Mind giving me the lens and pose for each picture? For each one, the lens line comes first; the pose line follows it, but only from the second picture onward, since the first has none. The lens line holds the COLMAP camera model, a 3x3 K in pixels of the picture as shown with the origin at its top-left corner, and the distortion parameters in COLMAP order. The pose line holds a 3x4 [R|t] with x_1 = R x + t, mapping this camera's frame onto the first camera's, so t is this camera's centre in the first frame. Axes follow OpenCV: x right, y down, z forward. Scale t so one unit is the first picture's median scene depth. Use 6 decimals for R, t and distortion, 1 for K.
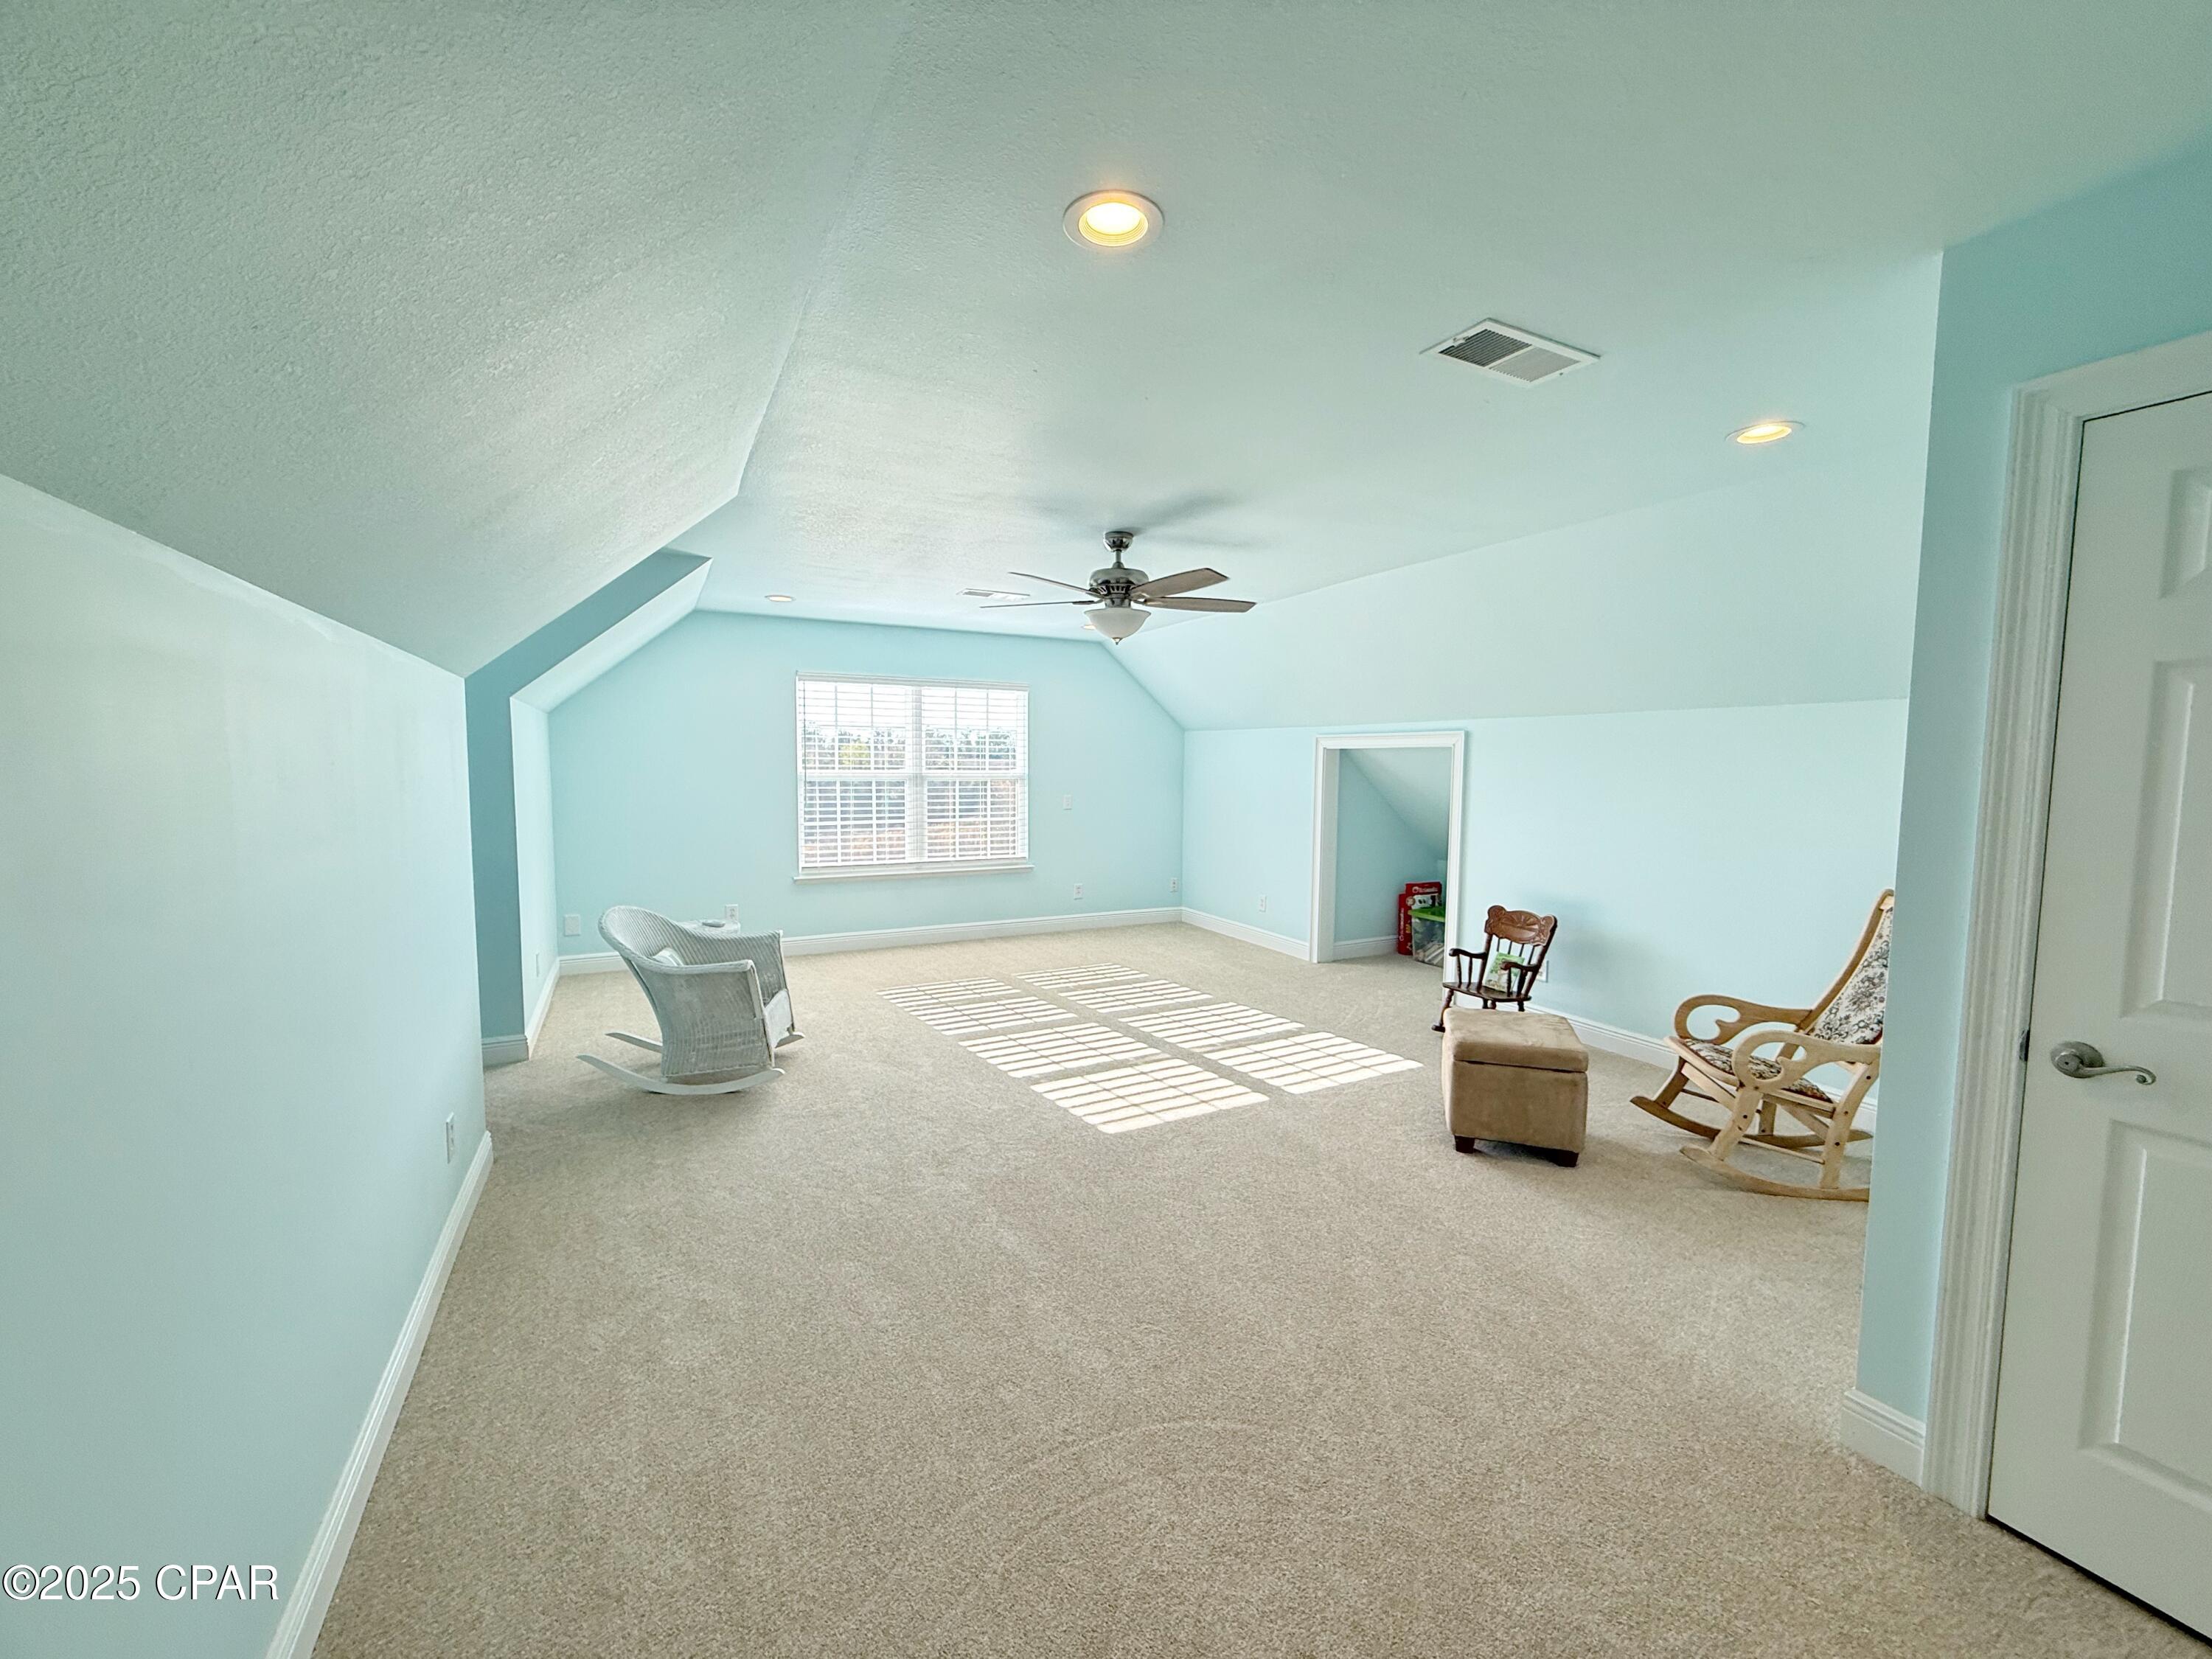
lens RADIAL K [[879.6, 0, 1099.0], [0, 879.6, 828.1], [0, 0, 1]] dist [-0.000394, 0.000043]
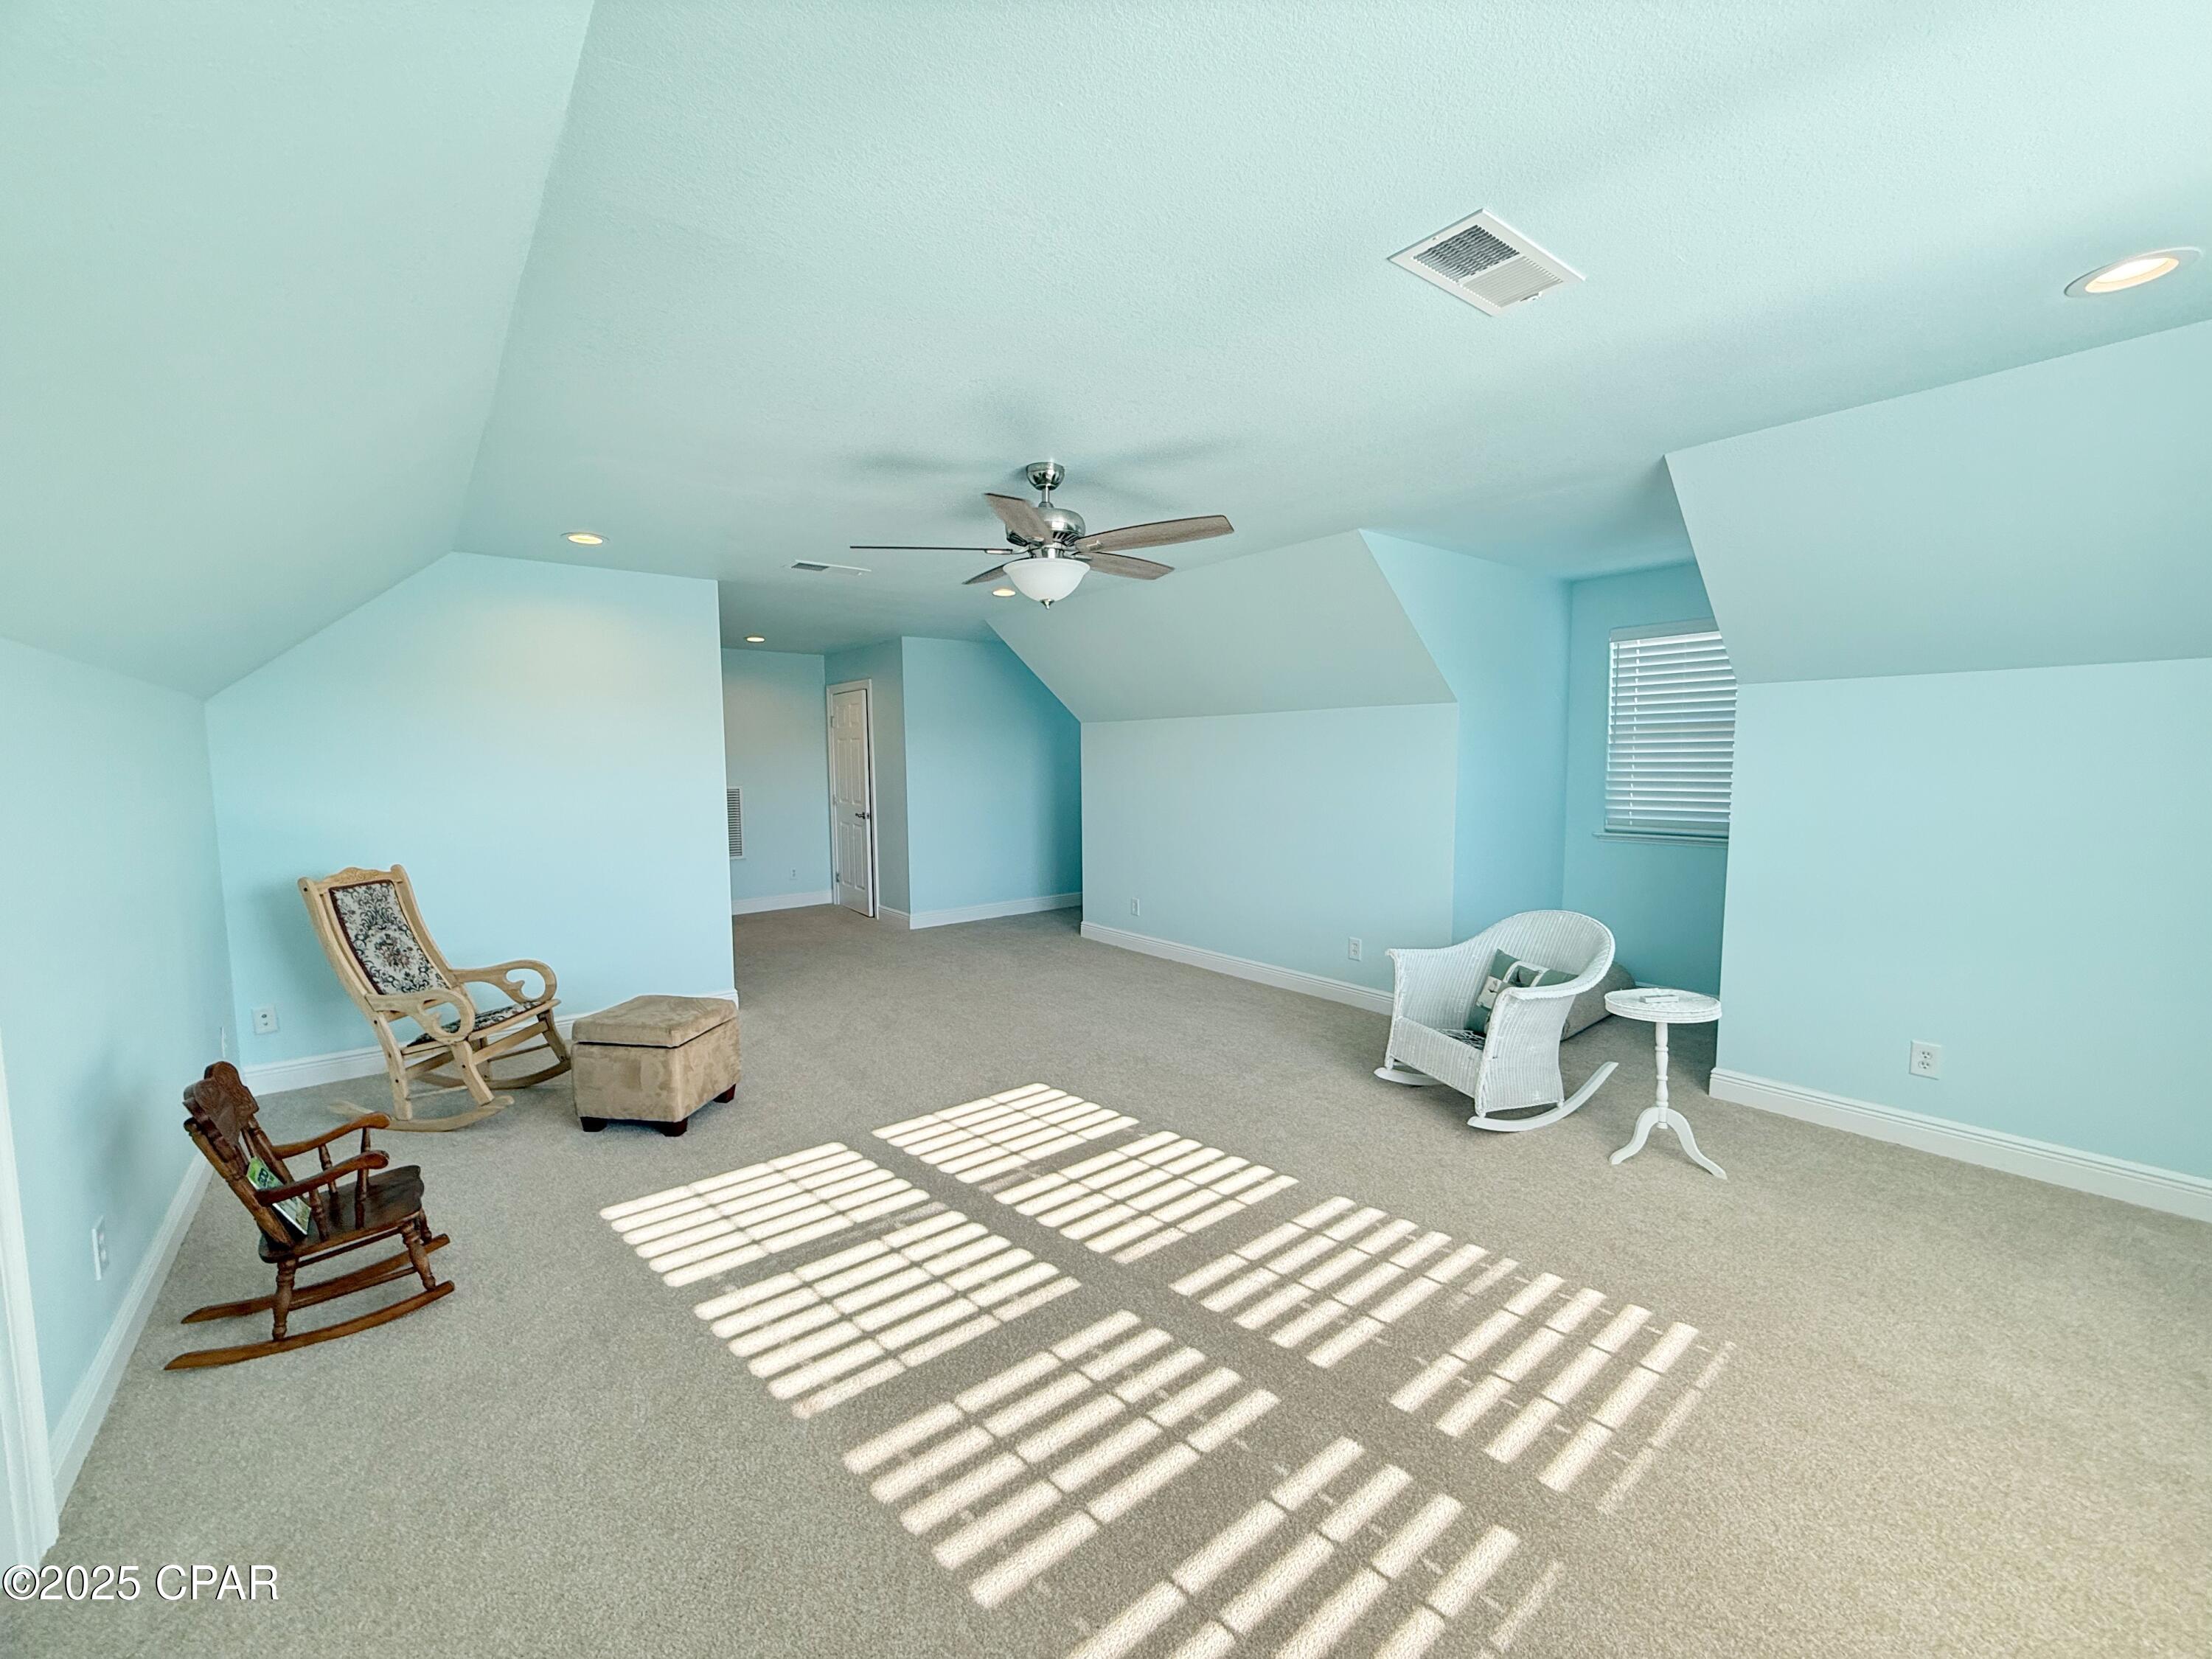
lens RADIAL K [[879.6, 0, 1099.0], [0, 879.6, 828.1], [0, 0, 1]] dist [-0.000394, 0.000043]
pose [[-0.981635, 0.008581, -0.190577, 0.108329], [-0.020096, 0.988779, 0.148031, -0.112817], [0.189709, 0.149142, -0.970447, 1.502925]]
